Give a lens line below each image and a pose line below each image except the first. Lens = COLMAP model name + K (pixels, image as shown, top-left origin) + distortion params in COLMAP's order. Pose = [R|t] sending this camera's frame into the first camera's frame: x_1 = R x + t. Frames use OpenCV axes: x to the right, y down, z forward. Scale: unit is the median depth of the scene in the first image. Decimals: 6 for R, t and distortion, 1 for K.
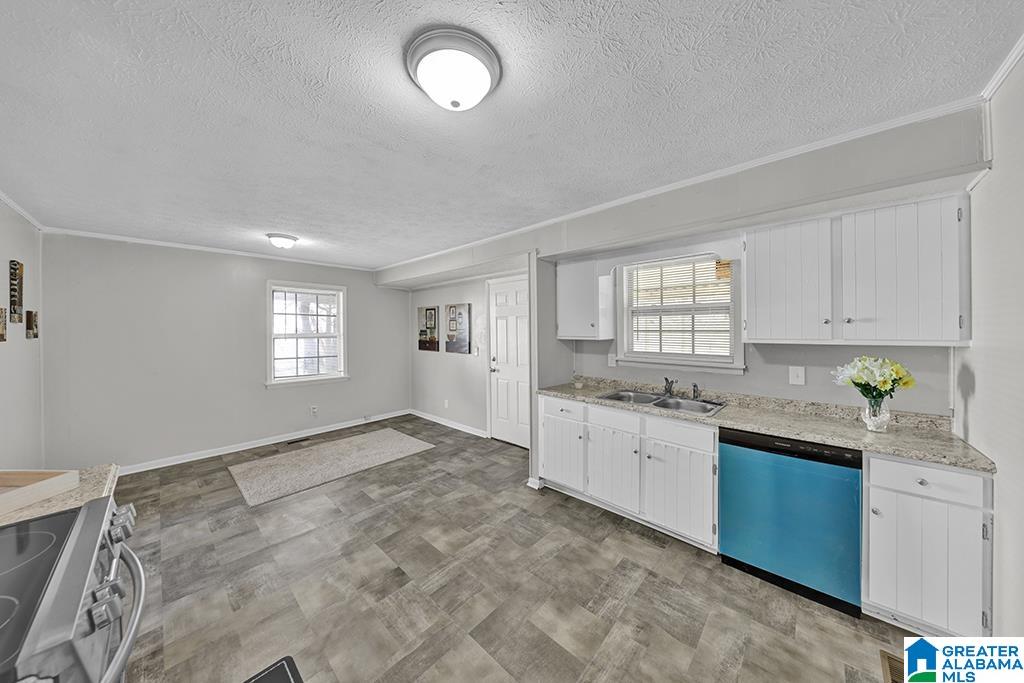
lens RADIAL K [[324.4, 0, 514.8], [0, 324.4, 329.4], [0, 0, 1]] dist [-0.004961, -0.001281]
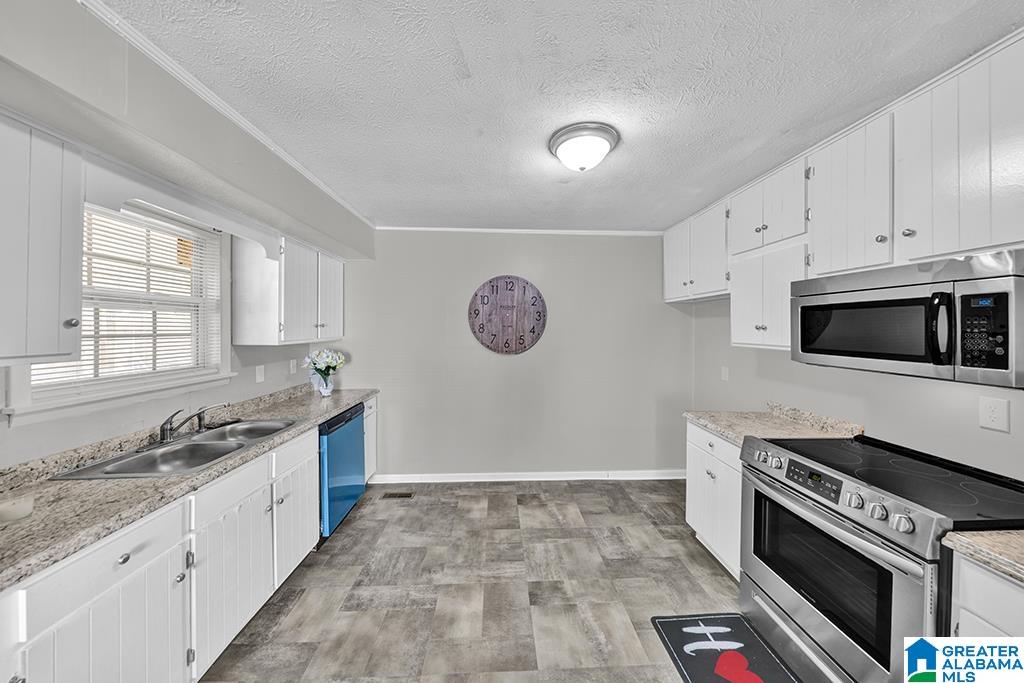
lens RADIAL K [[324.4, 0, 512.7], [0, 324.4, 327.8], [0, 0, 1]] dist [-0.004961, -0.001281]
pose [[-0.708845, 0.007662, 0.705323, -0.326680], [0.006188, 0.999970, -0.004644, -0.002176], [-0.705338, 0.001073, -0.708871, 0.749680]]
